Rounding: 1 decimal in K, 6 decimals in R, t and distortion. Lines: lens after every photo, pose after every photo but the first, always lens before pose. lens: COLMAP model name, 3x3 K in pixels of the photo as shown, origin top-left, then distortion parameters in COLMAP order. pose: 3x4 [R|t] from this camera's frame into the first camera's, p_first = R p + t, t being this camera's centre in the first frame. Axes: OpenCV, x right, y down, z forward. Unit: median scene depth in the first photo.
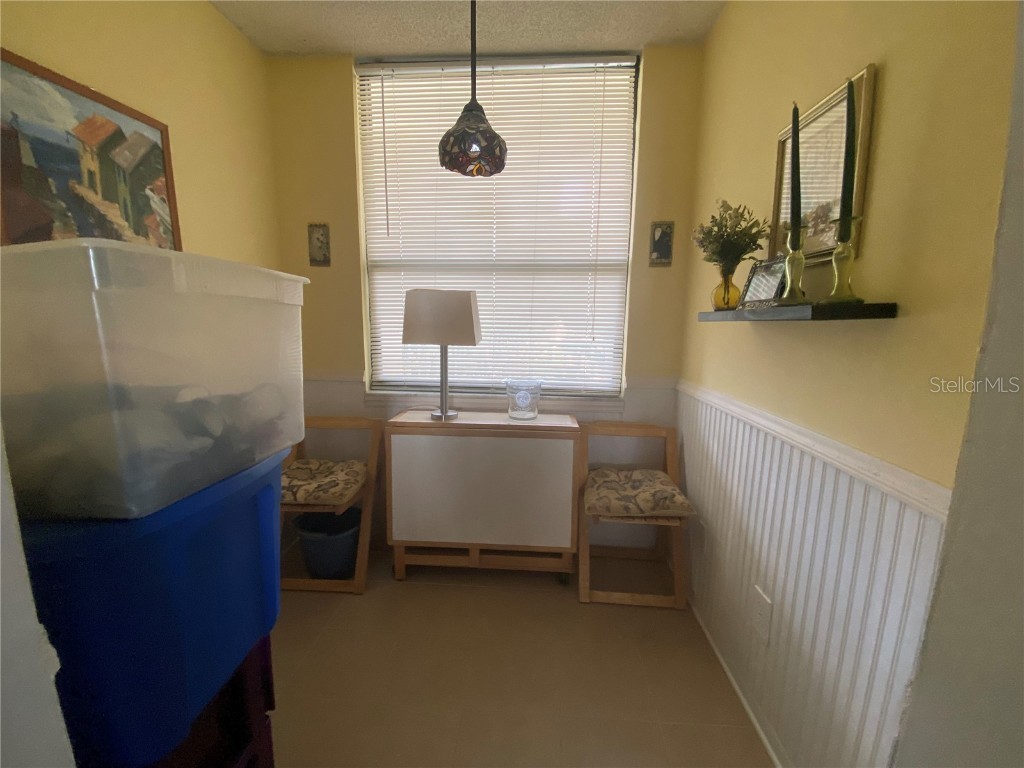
lens RADIAL K [[414.7, 0, 512.0], [0, 414.7, 384.0], [0, 0, 1]] dist [0.039717, -0.029821]
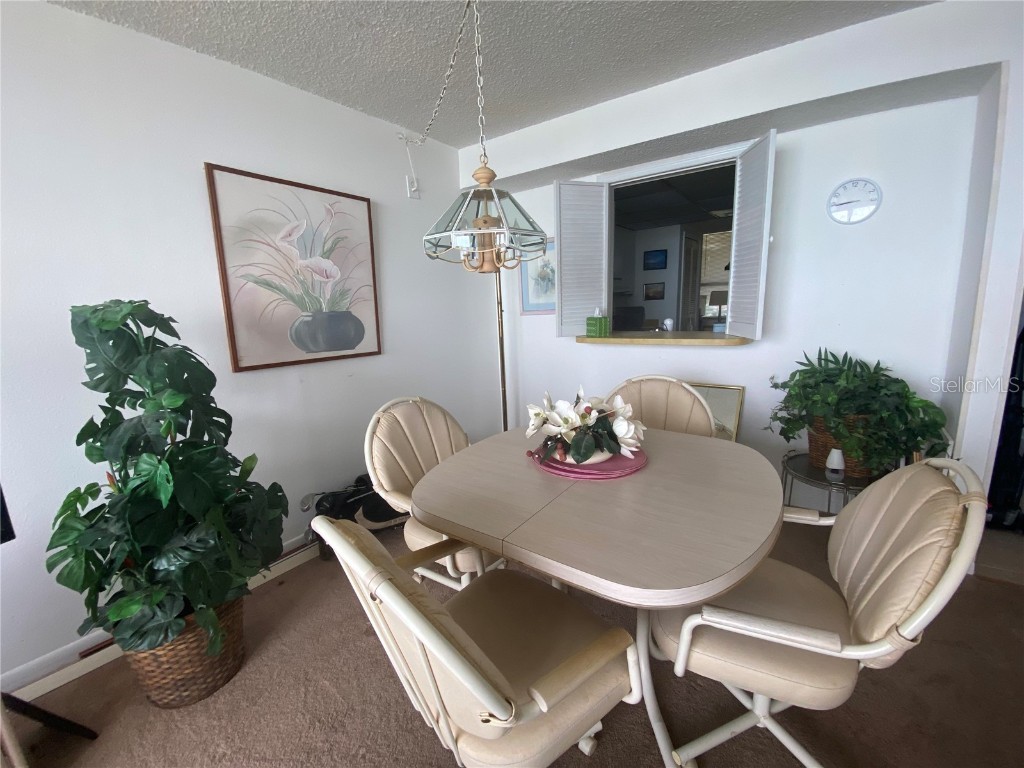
lens RADIAL K [[414.7, 0, 512.0], [0, 414.7, 384.0], [0, 0, 1]] dist [0.039717, -0.029821]
pose [[0.846537, 0.058872, -0.529065, 0.298200], [-0.035486, 0.997896, 0.054261, 0.493876], [0.531146, -0.027159, 0.846845, -3.338622]]
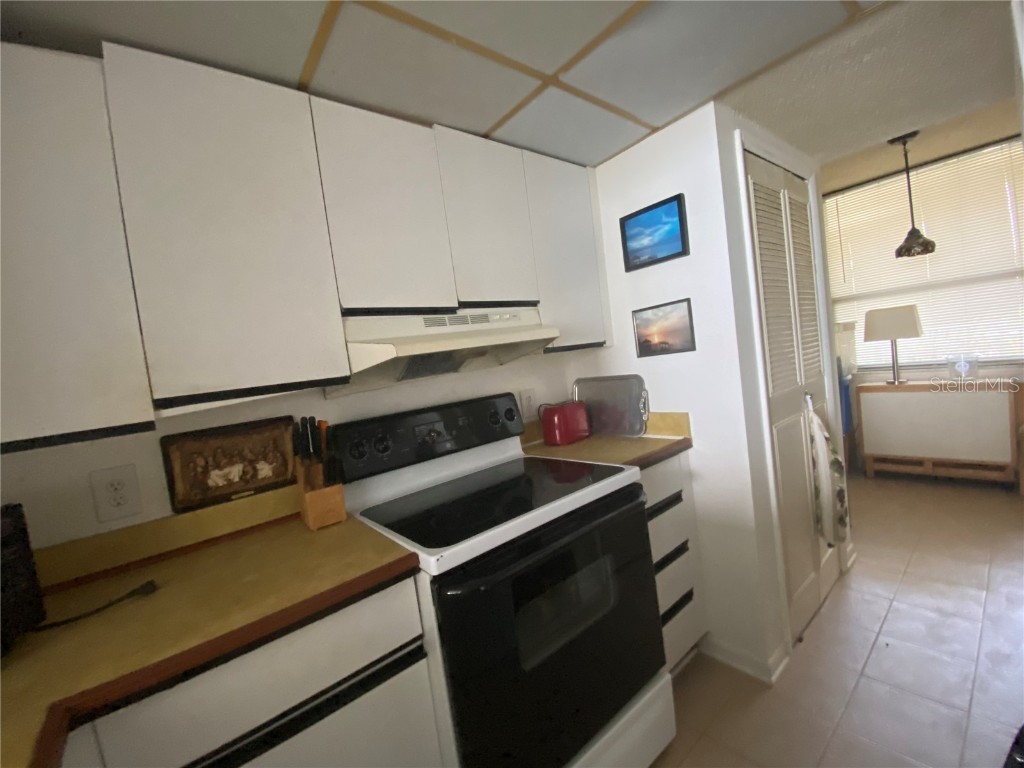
lens RADIAL K [[414.7, 0, 512.0], [0, 414.7, 384.0], [0, 0, 1]] dist [0.039717, -0.029821]
pose [[0.678270, -0.063998, -0.732020, 0.023004], [0.023708, 0.997587, -0.065249, 0.161560], [0.734430, 0.026902, 0.678151, -1.296809]]
